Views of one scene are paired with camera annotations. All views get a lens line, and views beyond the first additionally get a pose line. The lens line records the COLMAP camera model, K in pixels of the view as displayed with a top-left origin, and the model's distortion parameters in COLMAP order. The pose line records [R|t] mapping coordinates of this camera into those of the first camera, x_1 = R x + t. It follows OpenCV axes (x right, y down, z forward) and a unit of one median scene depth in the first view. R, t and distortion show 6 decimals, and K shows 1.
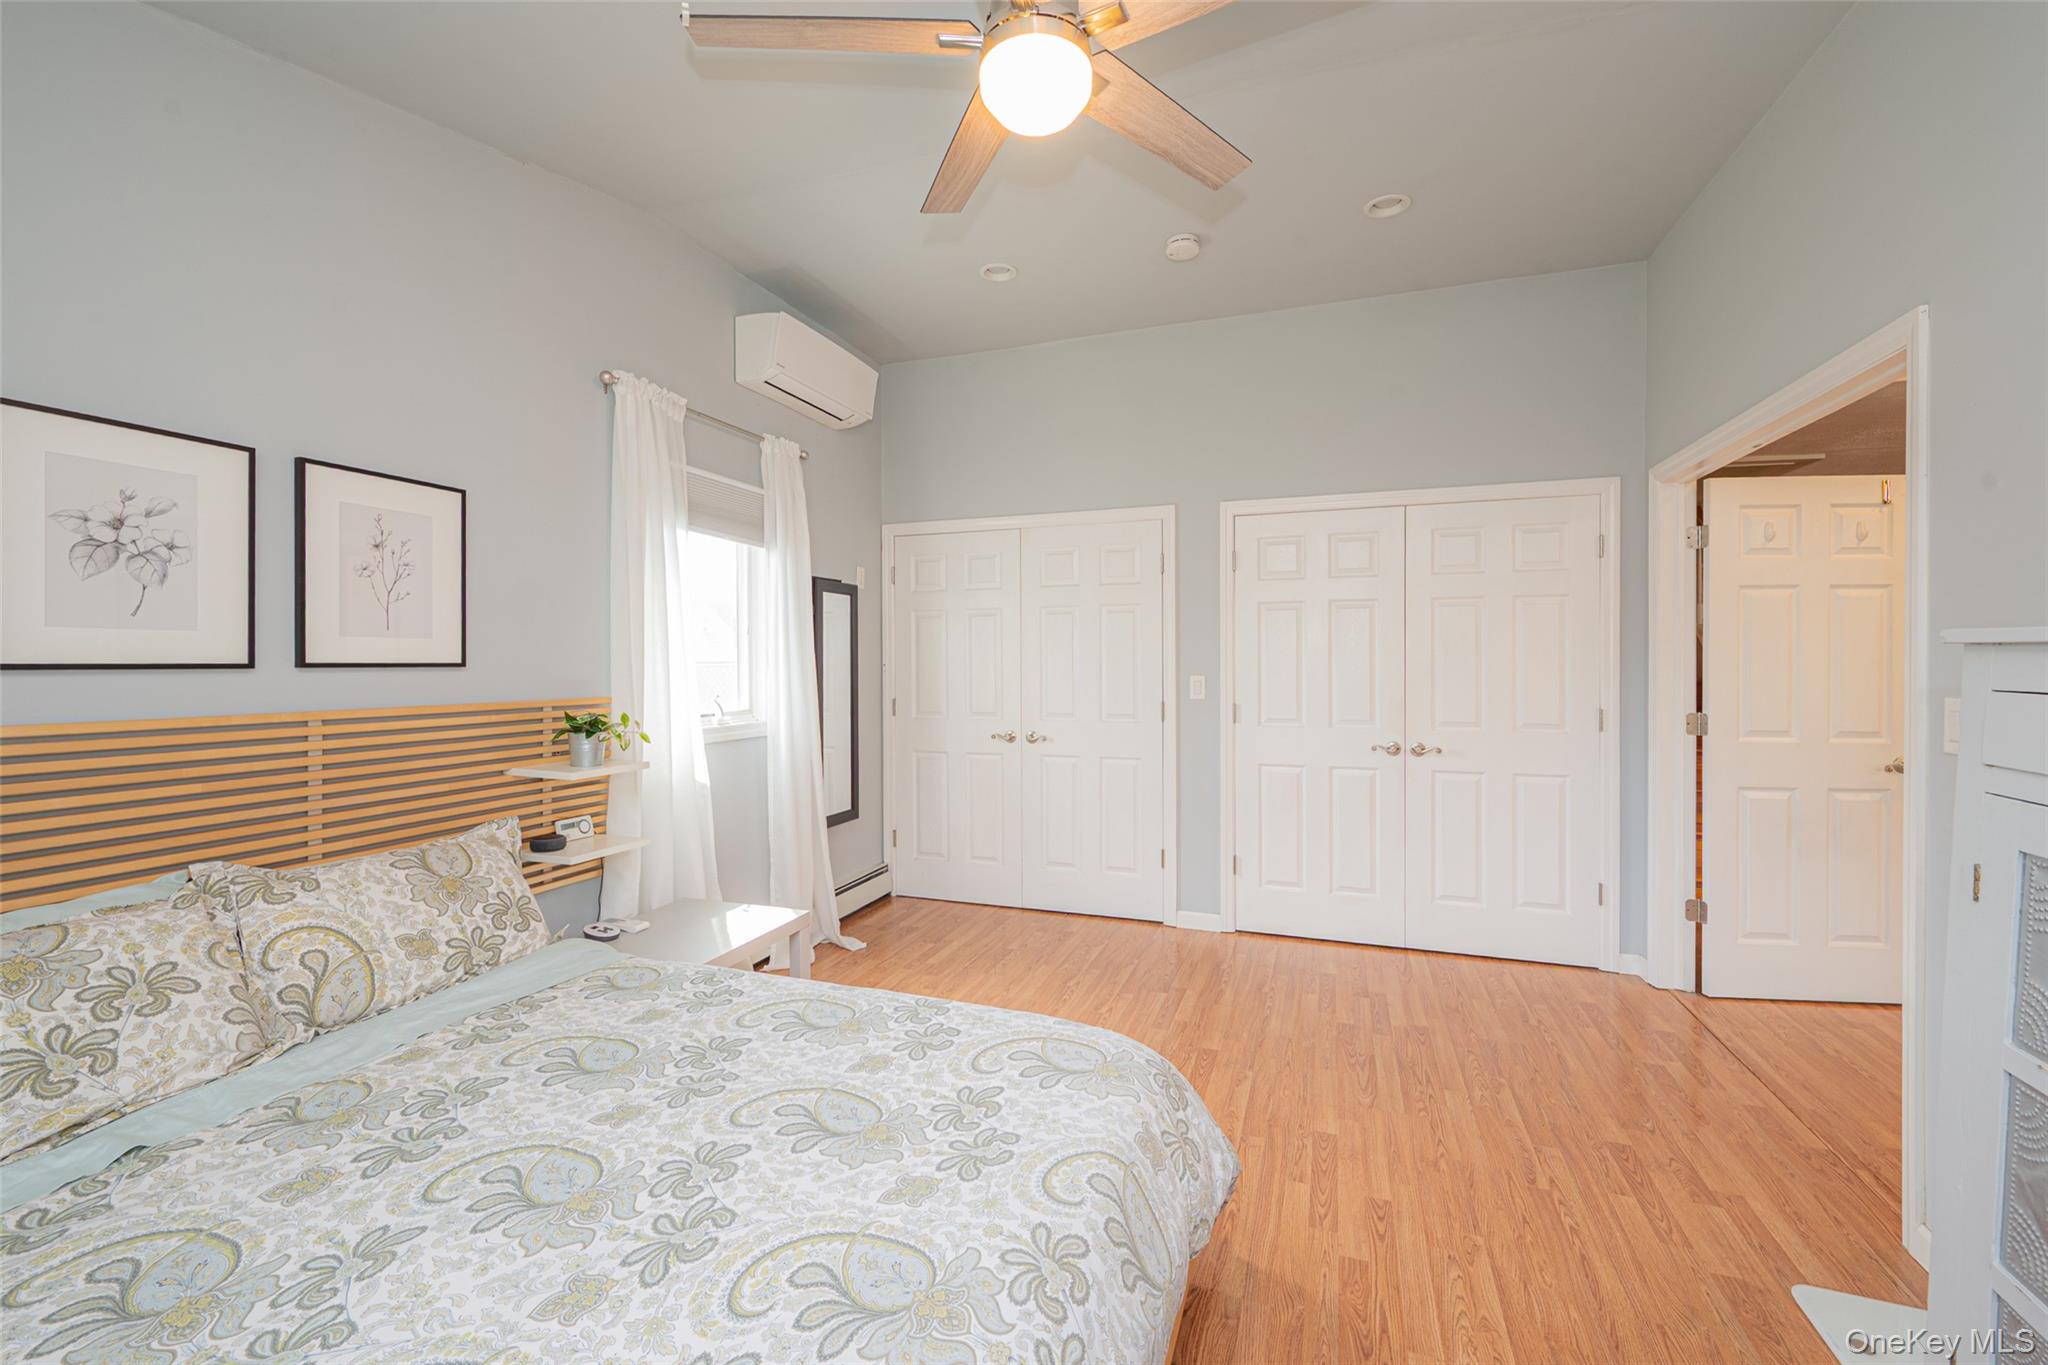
lens RADIAL K [[831.3, 0, 1052.7], [0, 831.3, 678.1], [0, 0, 1]] dist [-0.000605, -0.000035]
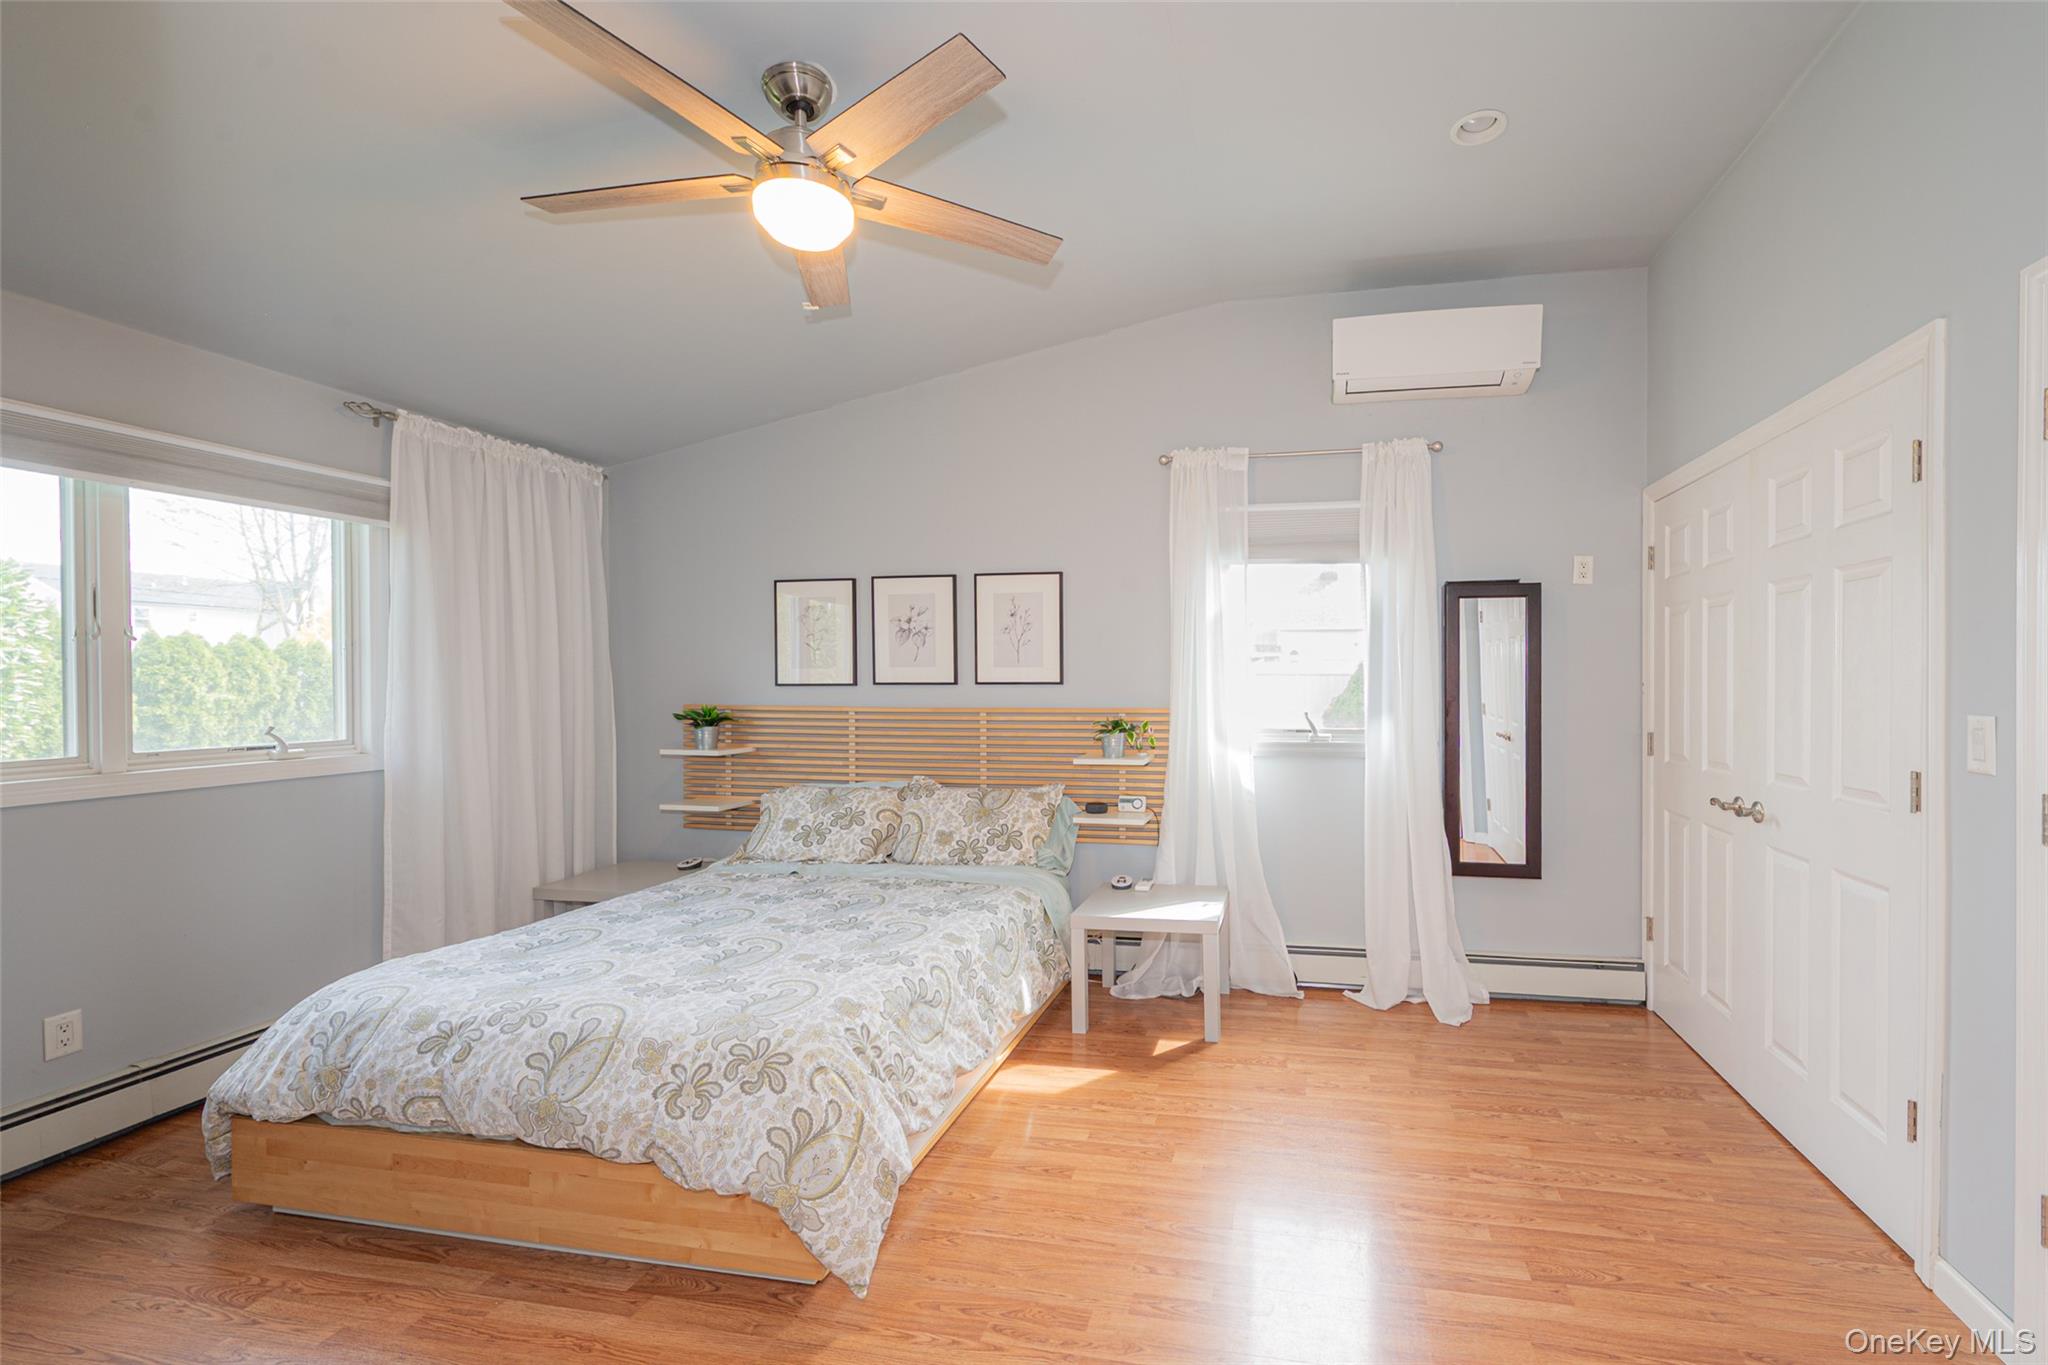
lens RADIAL K [[860.2, 0, 1152.4], [0, 860.2, 690.1], [0, 0, 1]] dist [-0.003139, -0.000167]
pose [[0.154029, 0.012736, -0.987984, 0.923319], [-0.017439, 0.999796, 0.010170, -0.022382], [0.987912, 0.015663, 0.154220, 0.918698]]
